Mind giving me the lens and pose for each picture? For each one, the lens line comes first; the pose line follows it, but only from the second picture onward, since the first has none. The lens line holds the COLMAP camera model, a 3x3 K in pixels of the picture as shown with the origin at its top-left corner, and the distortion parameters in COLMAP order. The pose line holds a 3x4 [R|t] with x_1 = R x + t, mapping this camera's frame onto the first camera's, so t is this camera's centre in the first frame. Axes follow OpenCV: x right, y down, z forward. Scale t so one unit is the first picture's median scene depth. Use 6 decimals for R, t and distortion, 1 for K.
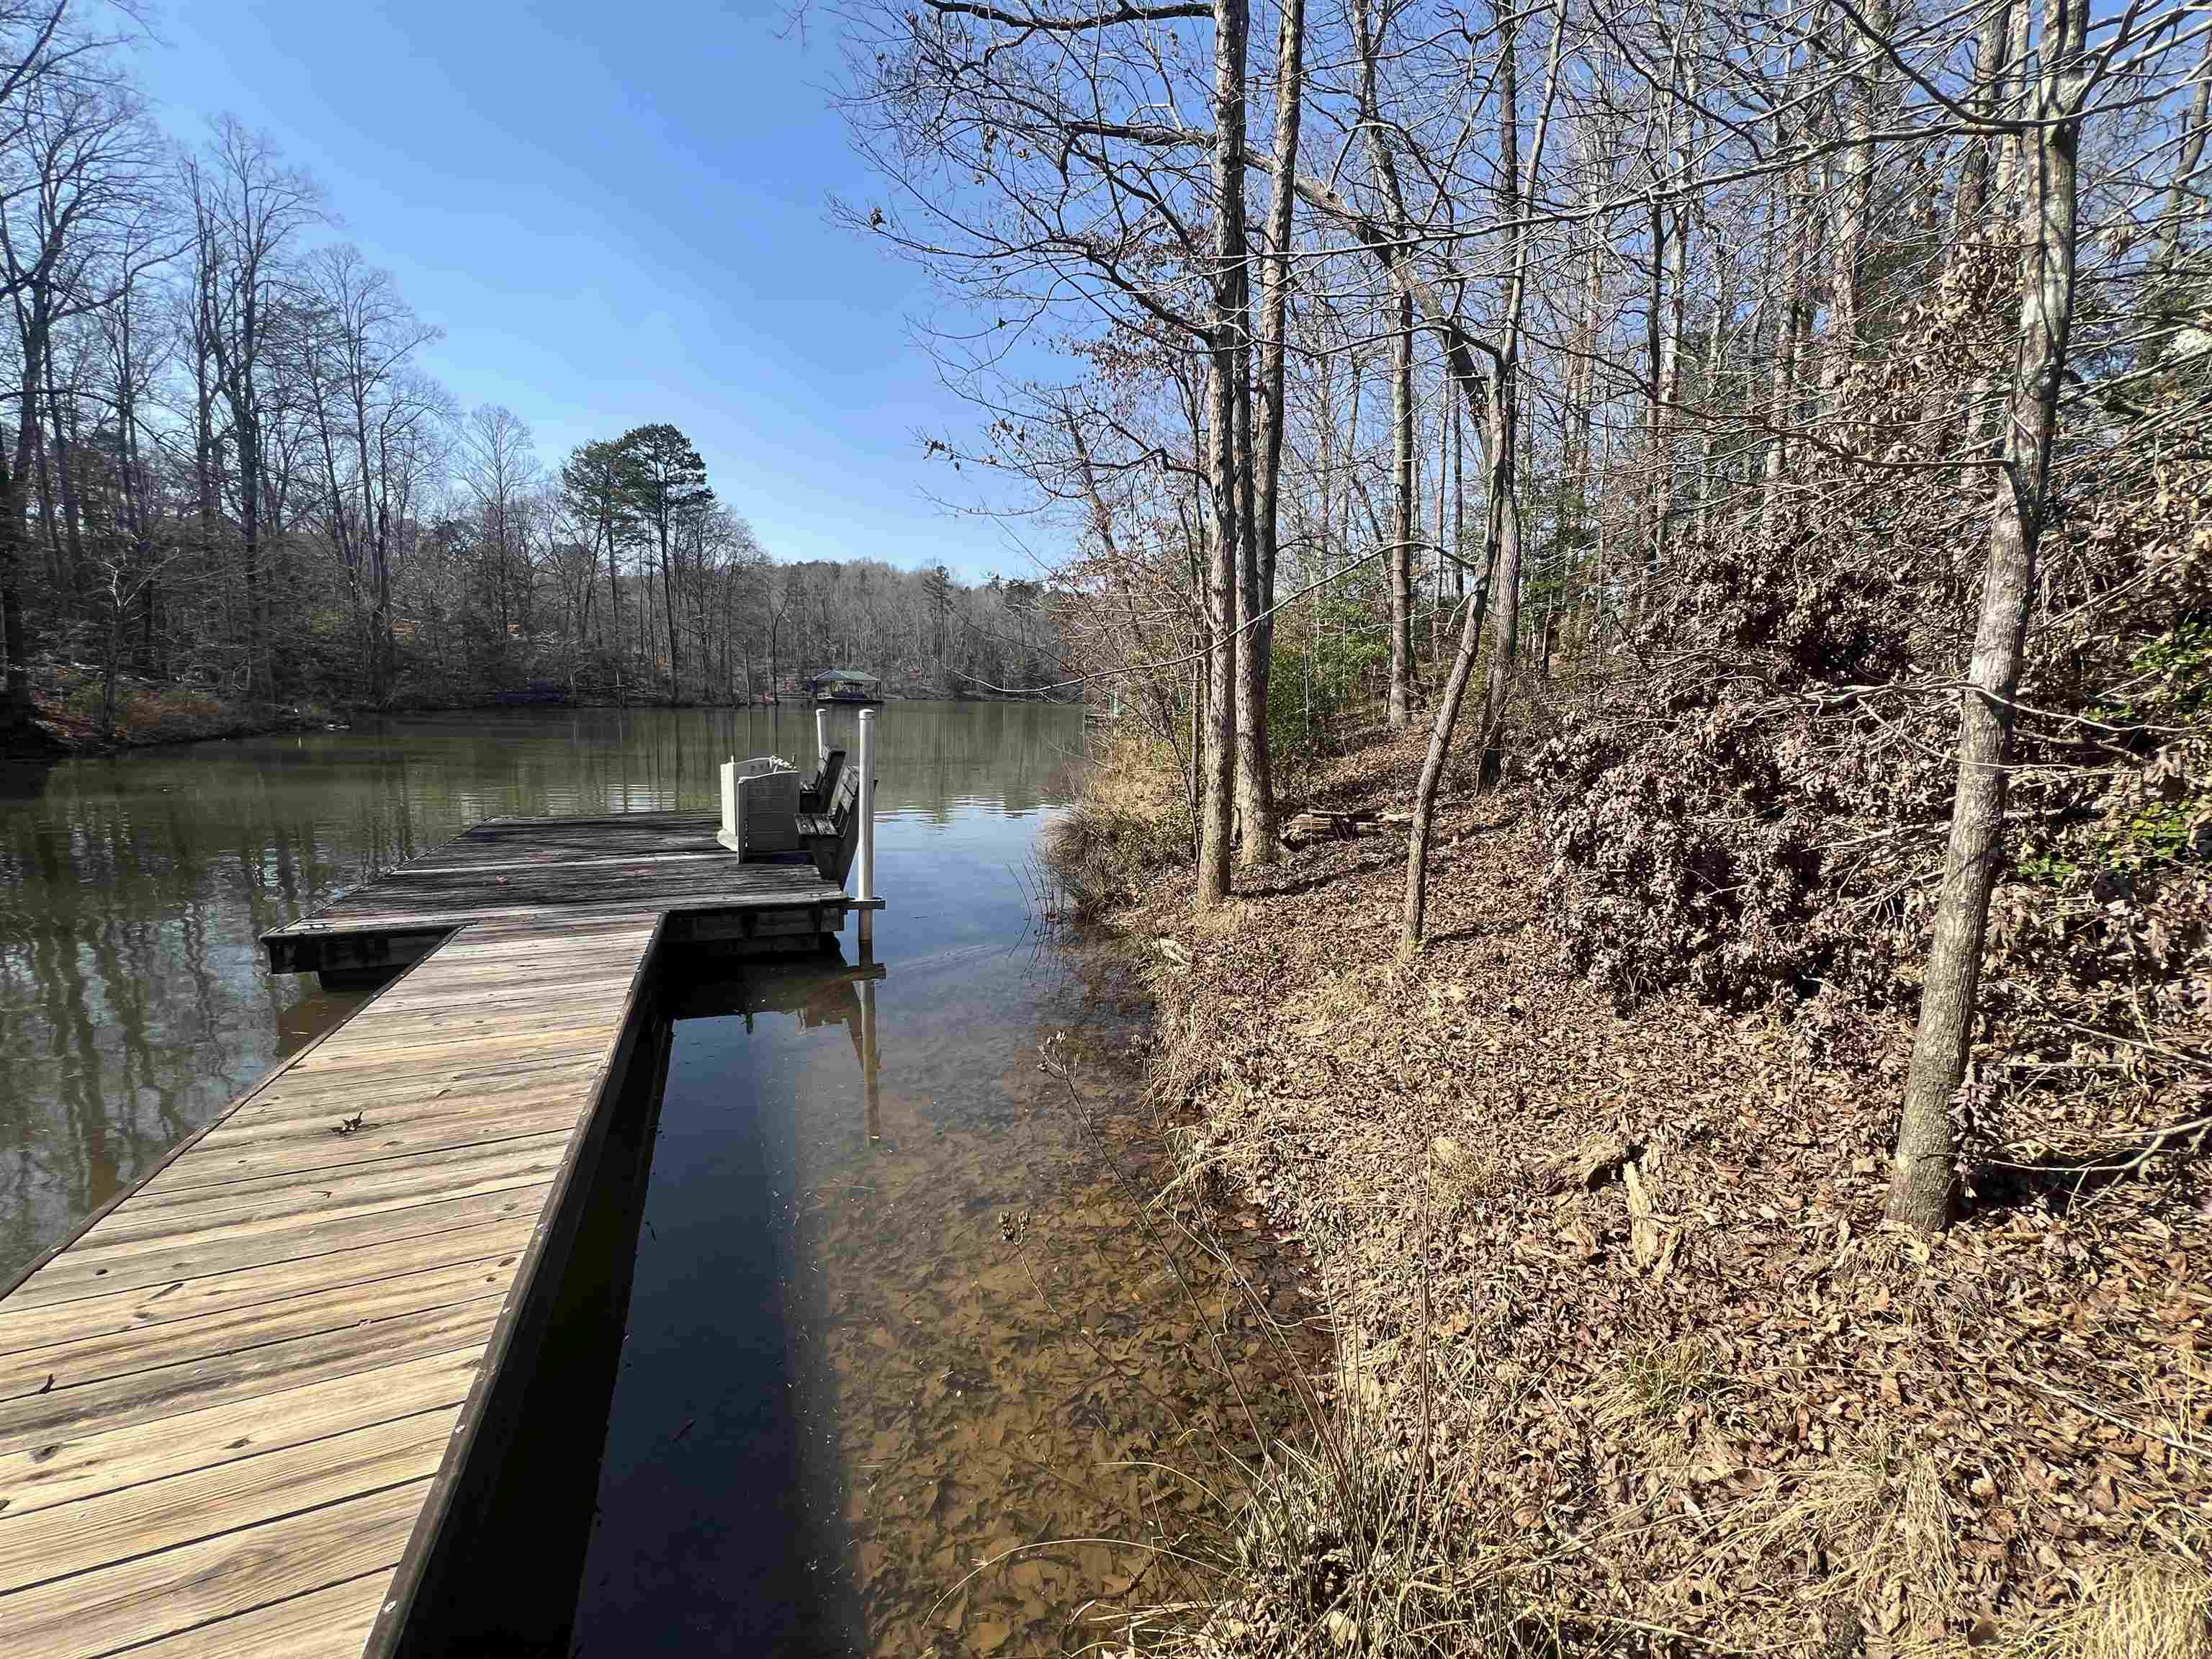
lens RADIAL K [[893.7, 0, 1098.1], [0, 893.7, 821.8], [0, 0, 1]] dist [0.000888, 0.000230]
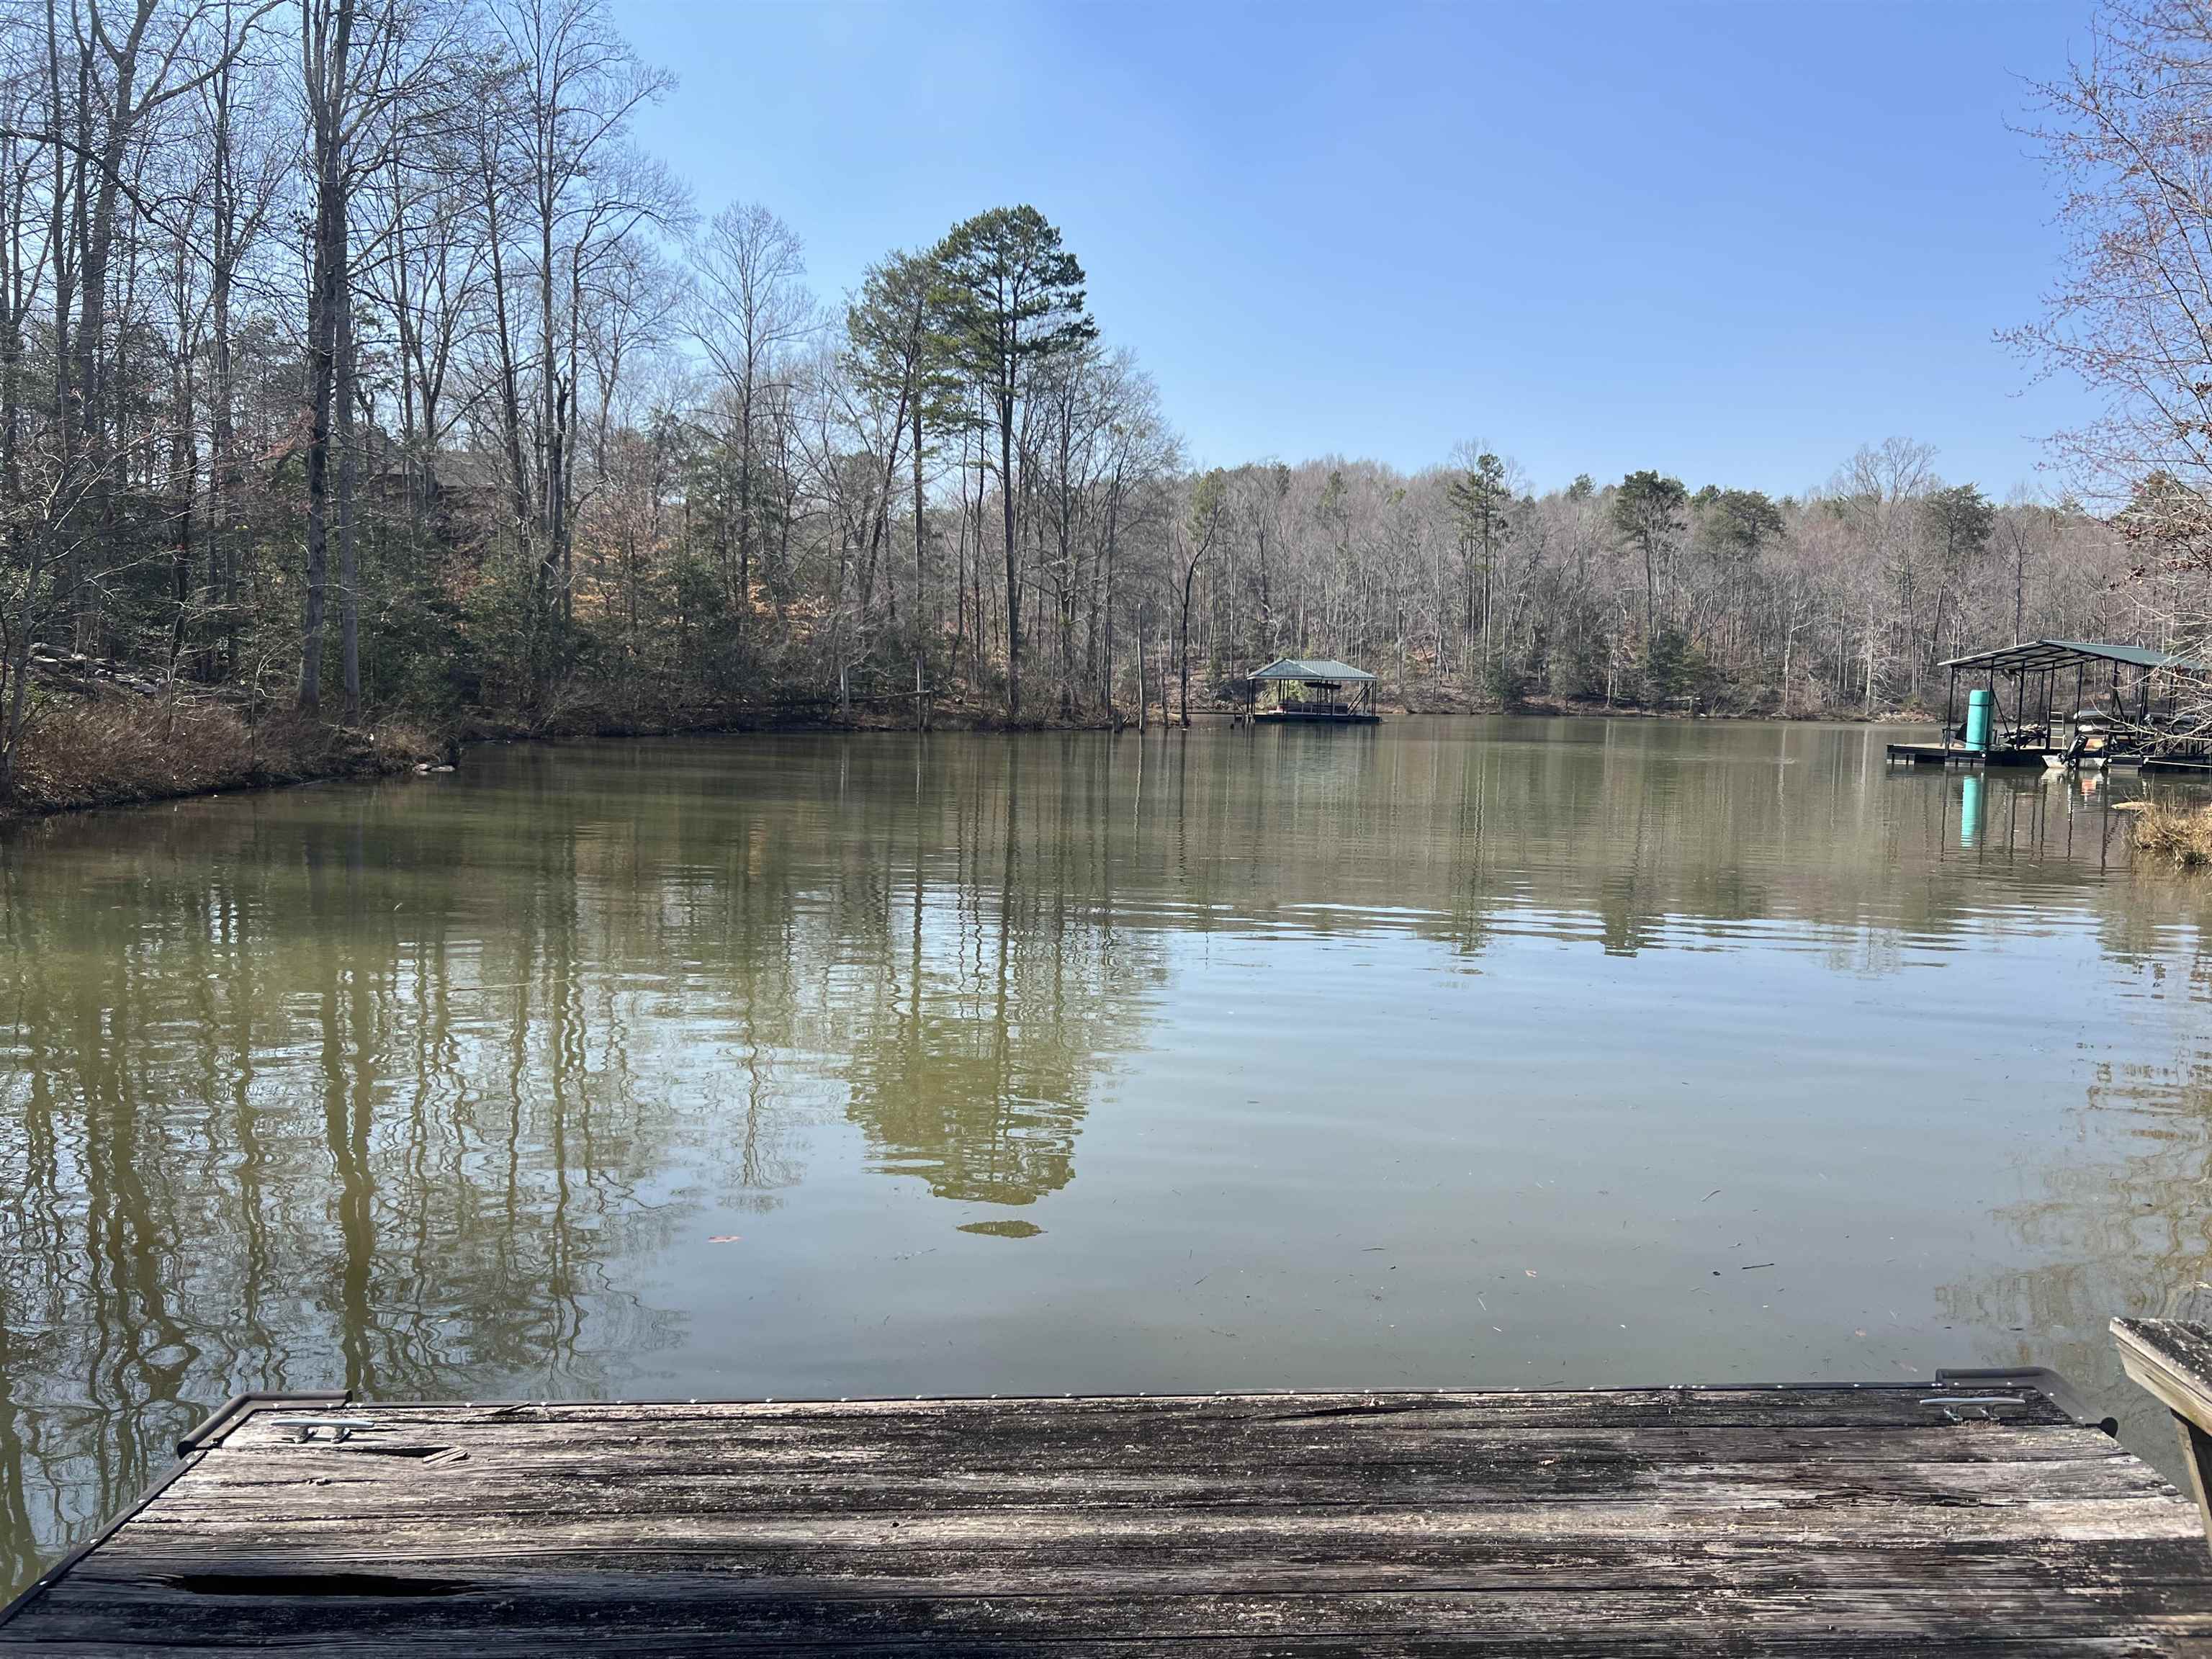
lens RADIAL K [[1653.8, 0, 1105.7], [0, 1653.8, 832.5], [0, 0, 1]] dist [0.010331, -0.001089]
pose [[0.930822, 0.016759, -0.365090, -0.551316], [-0.040815, 0.997466, -0.058275, -0.117581], [0.363188, 0.069144, 0.929147, 1.004015]]
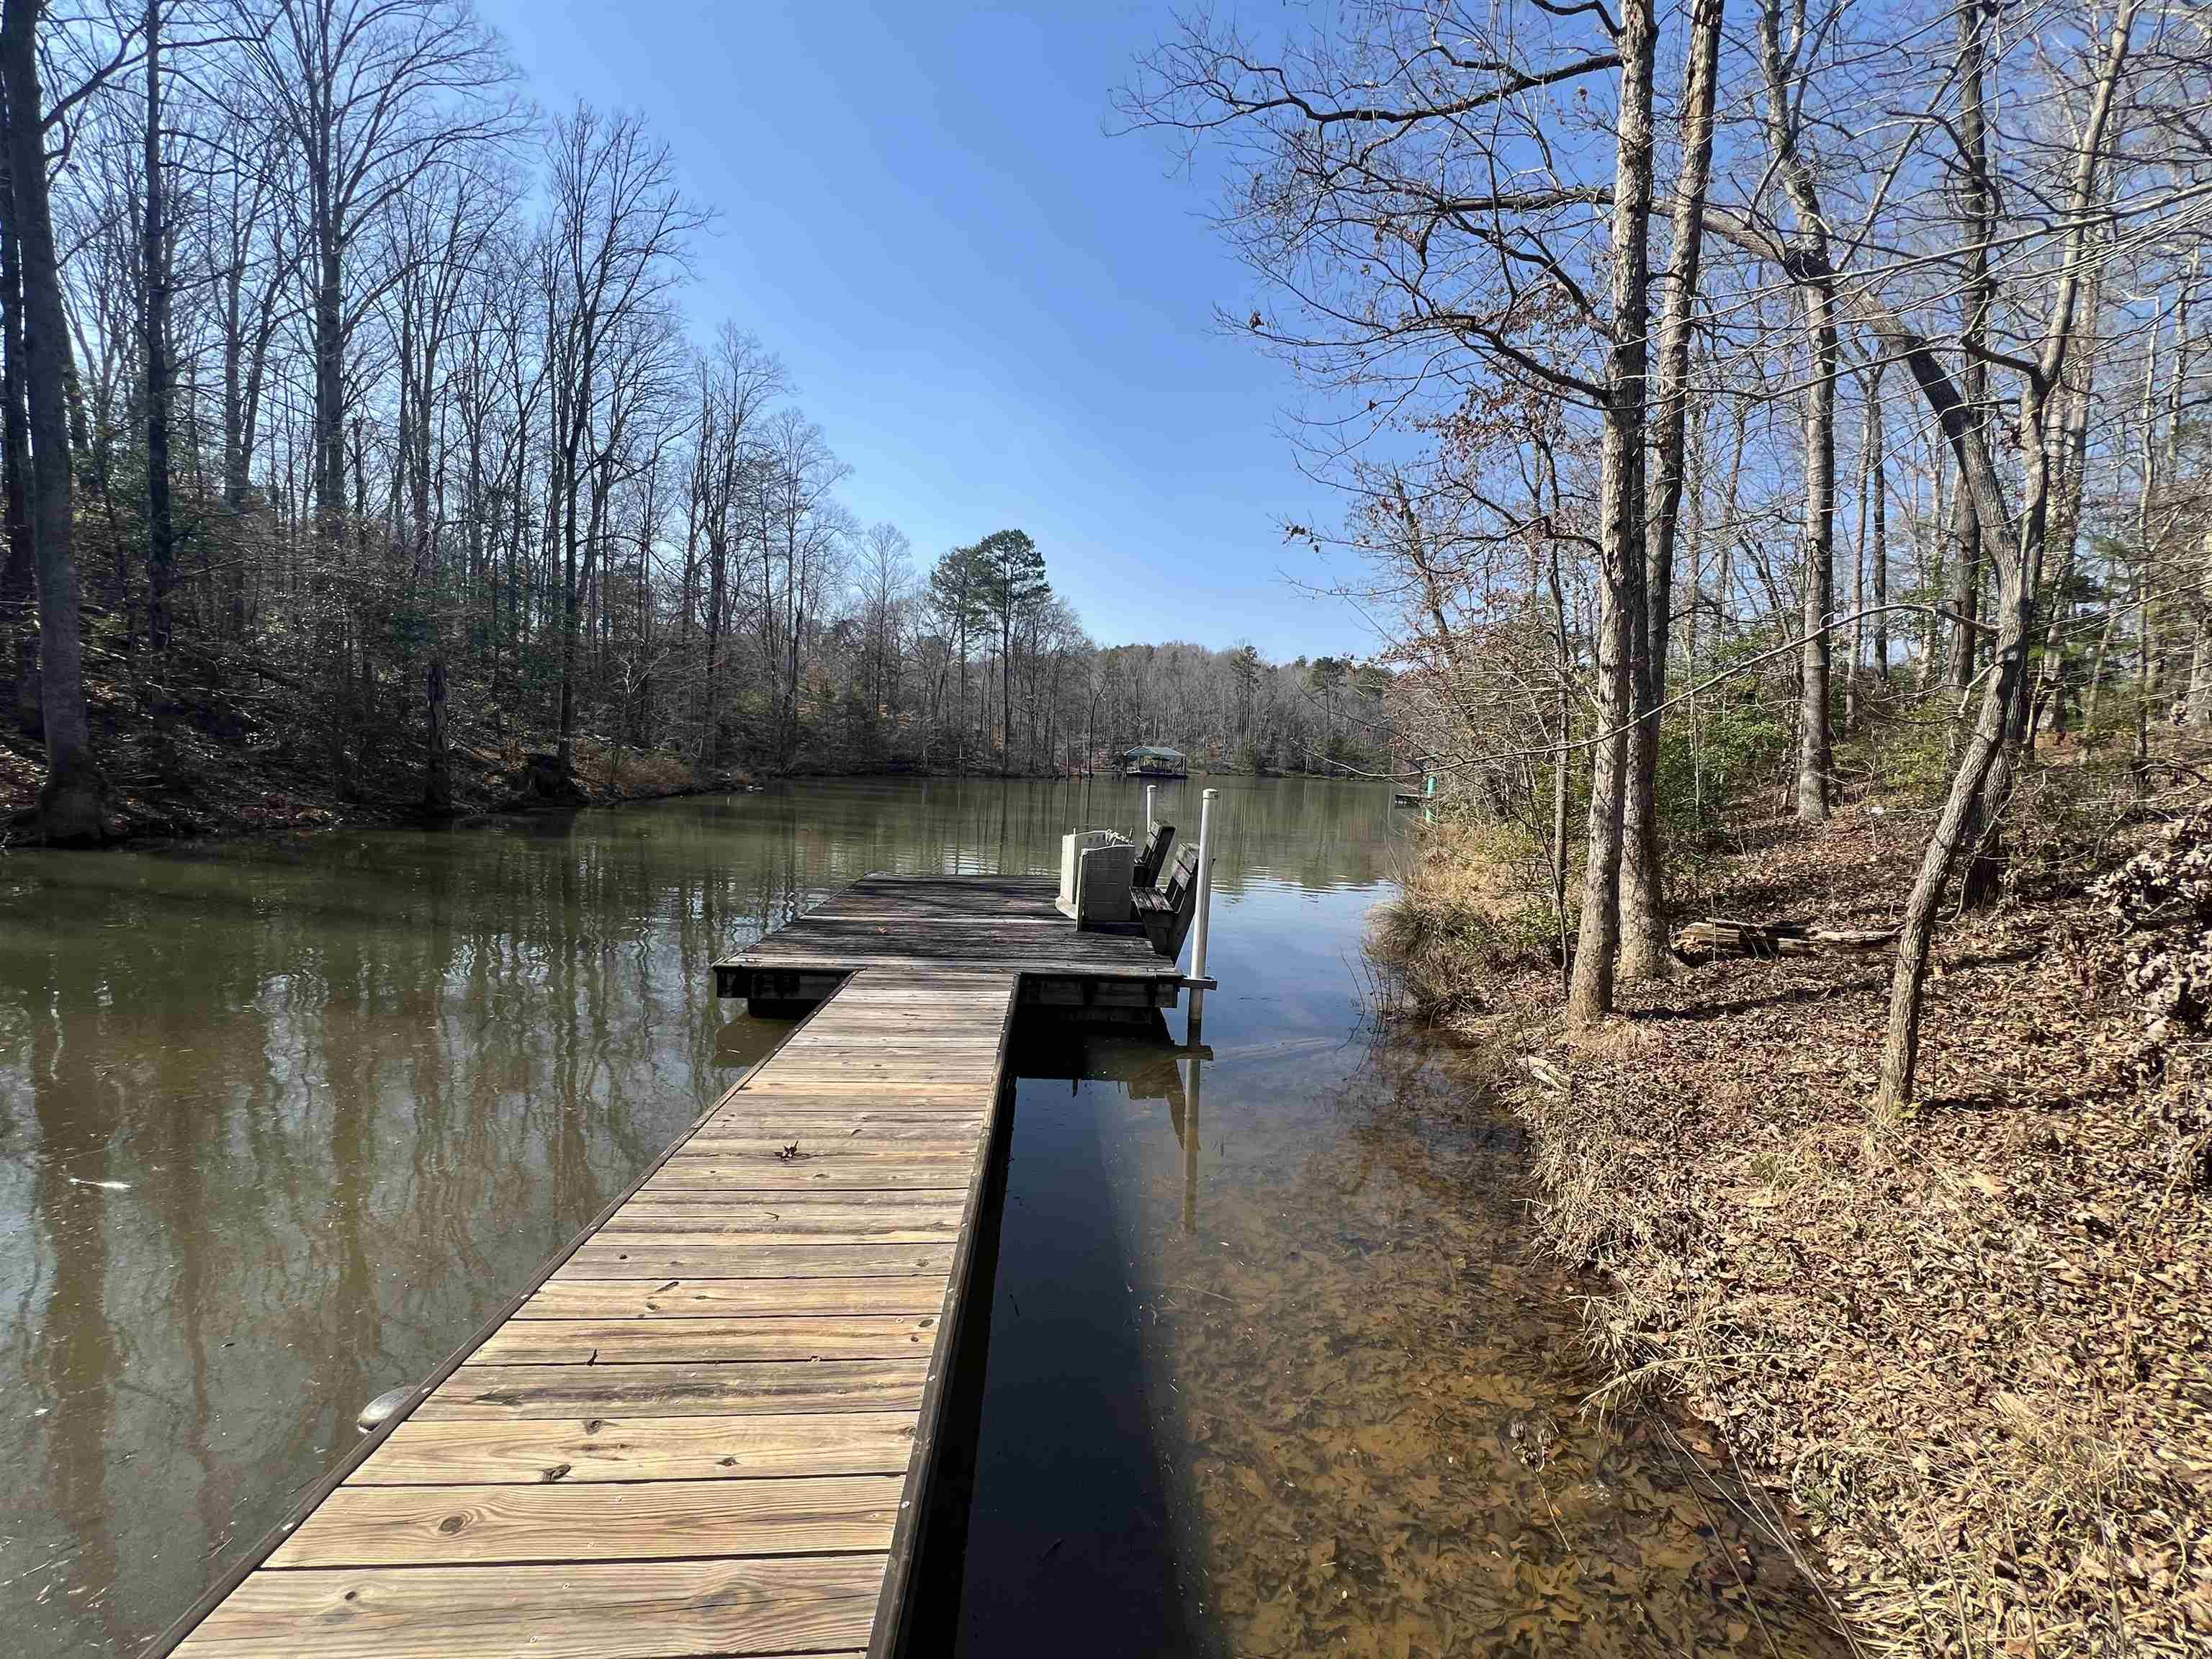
lens RADIAL K [[893.7, 0, 1098.9], [0, 893.7, 820.5], [0, 0, 1]] dist [0.000888, 0.000230]
pose [[0.945810, 0.036852, -0.322622, -0.044597], [-0.064300, 0.995121, -0.074837, -0.005746], [0.318290, 0.091527, 0.943565, 0.010092]]
